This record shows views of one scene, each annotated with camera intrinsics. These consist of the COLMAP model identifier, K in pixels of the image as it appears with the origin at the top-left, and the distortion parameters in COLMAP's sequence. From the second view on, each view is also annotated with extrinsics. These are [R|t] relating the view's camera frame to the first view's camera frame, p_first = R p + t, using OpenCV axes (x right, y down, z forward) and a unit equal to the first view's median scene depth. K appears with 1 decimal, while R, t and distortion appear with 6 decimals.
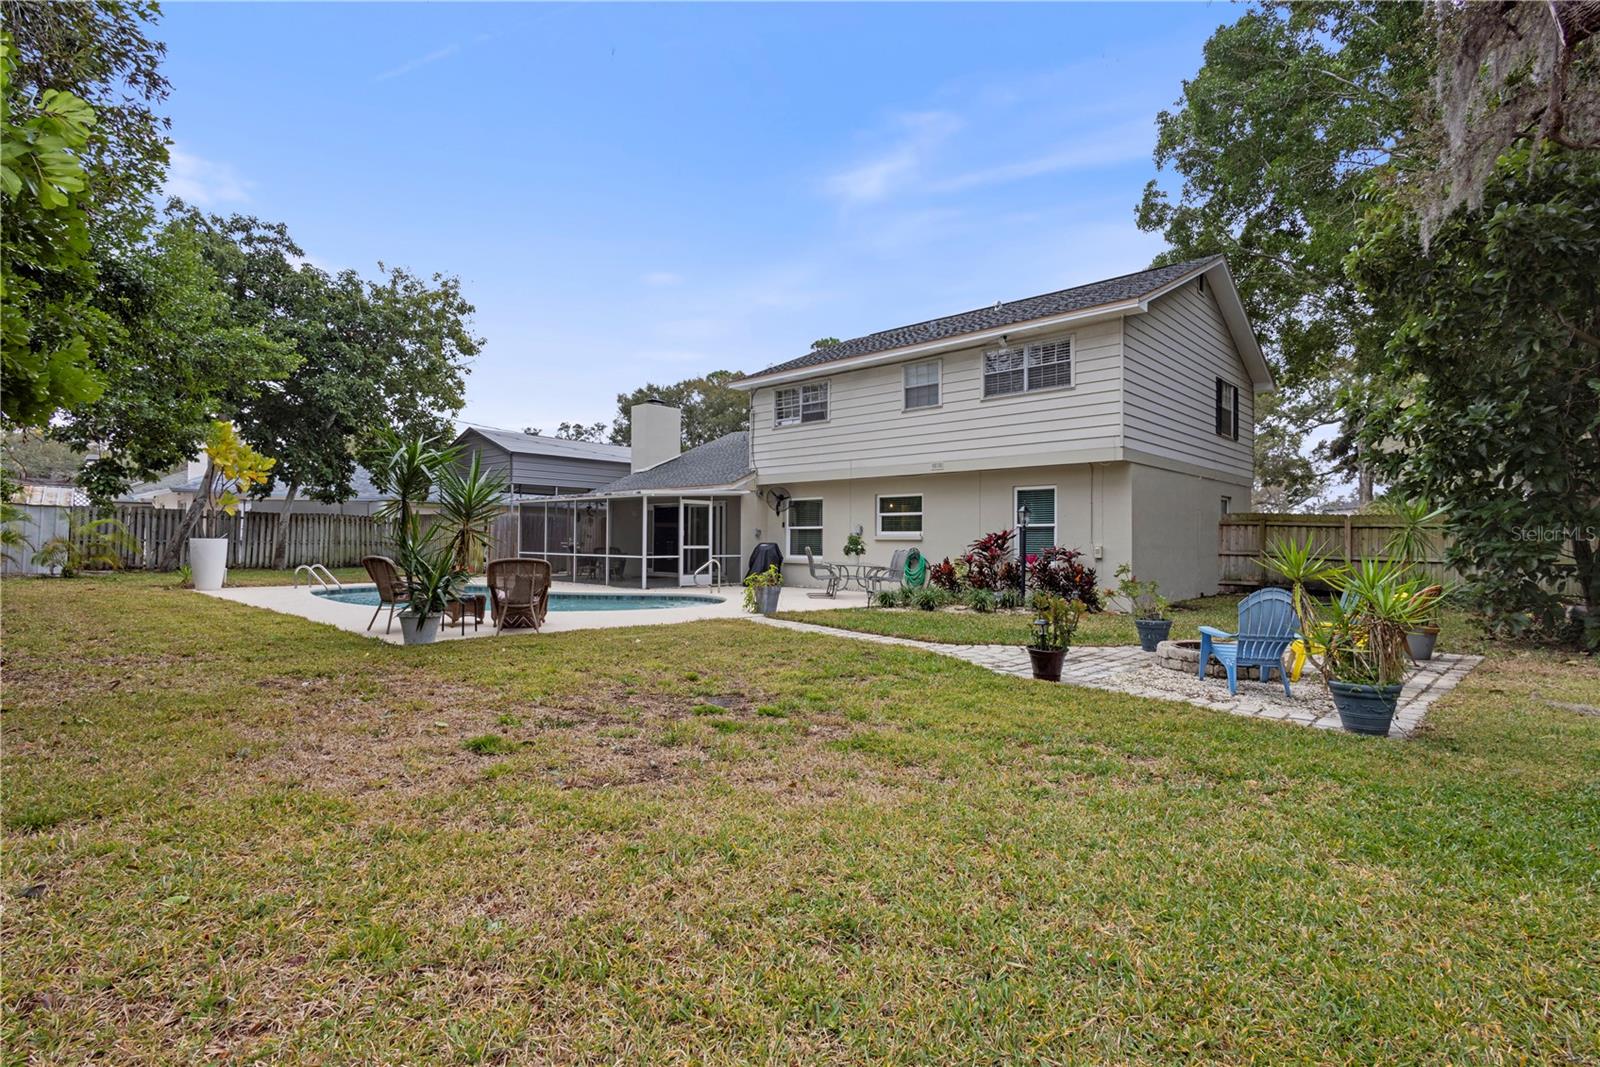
lens RADIAL K [[750.1, 0, 794.2], [0, 750.1, 542.6], [0, 0, 1]] dist [0.004969, 0.000056]
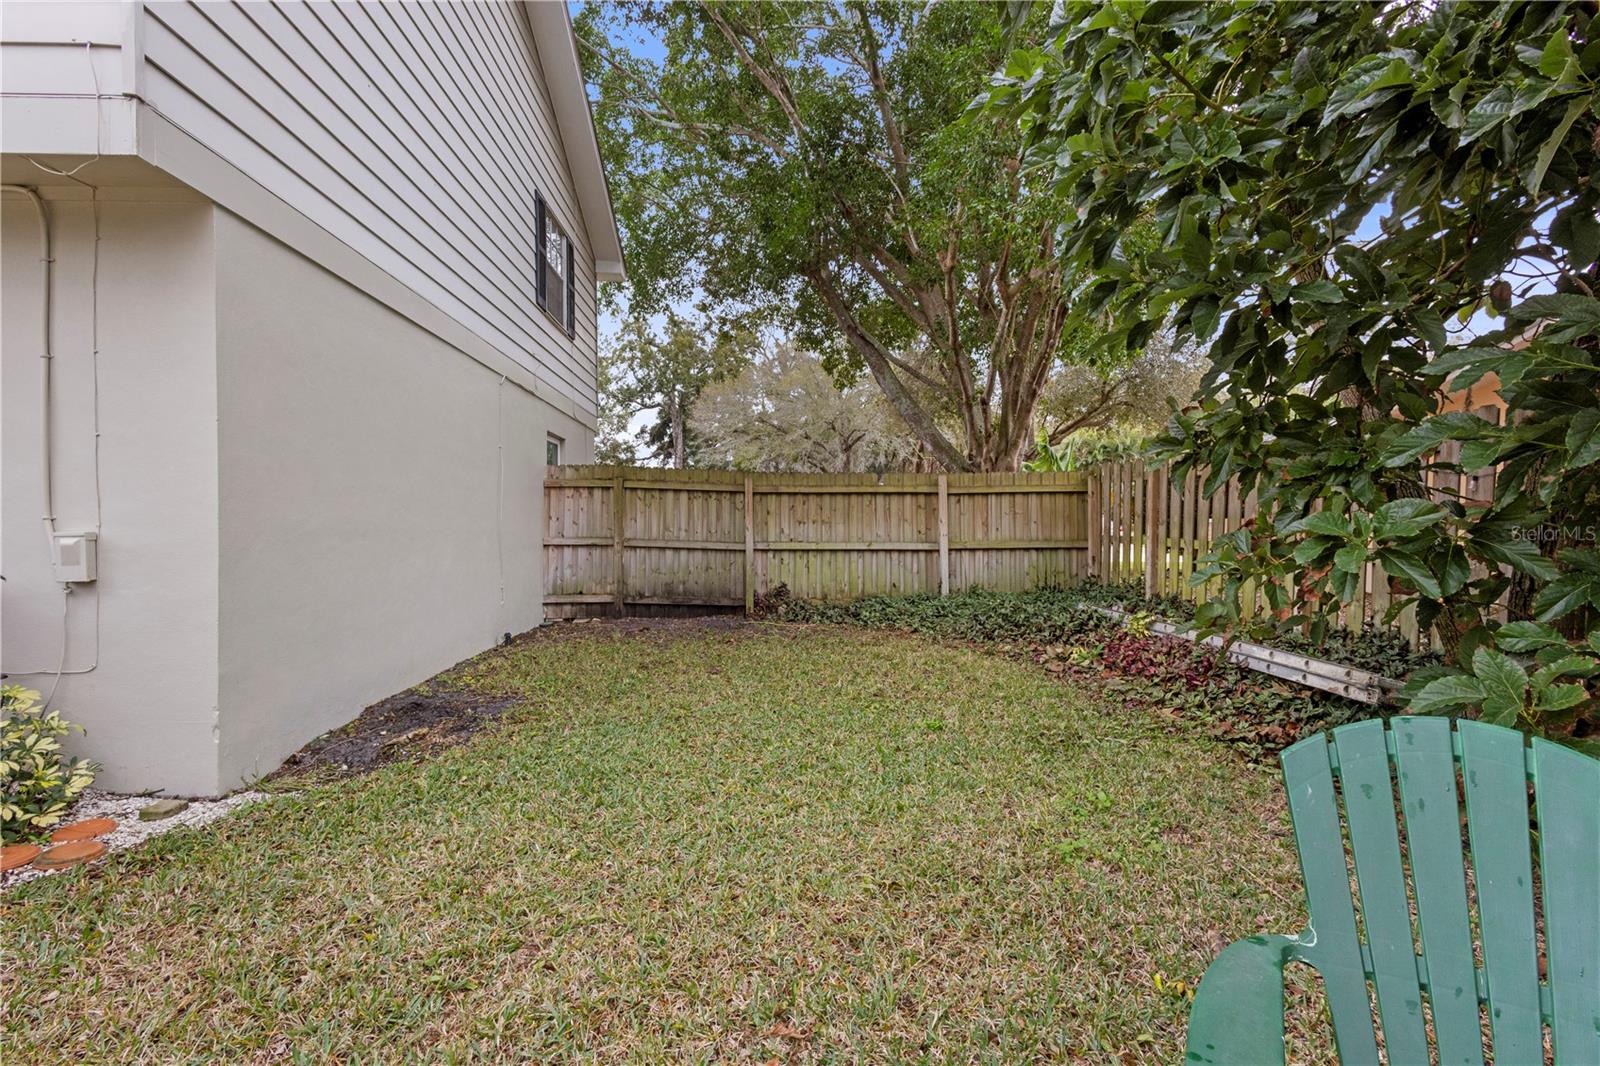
lens RADIAL K [[776.0, 0, 790.8], [0, 776.0, 524.4], [0, 0, 1]] dist [0.003301, 0.000635]
pose [[0.689228, -0.007339, 0.724508, 0.277674], [0.010367, 0.999946, 0.000267, 0.003043], [-0.724471, 0.007327, 0.689267, 0.478202]]
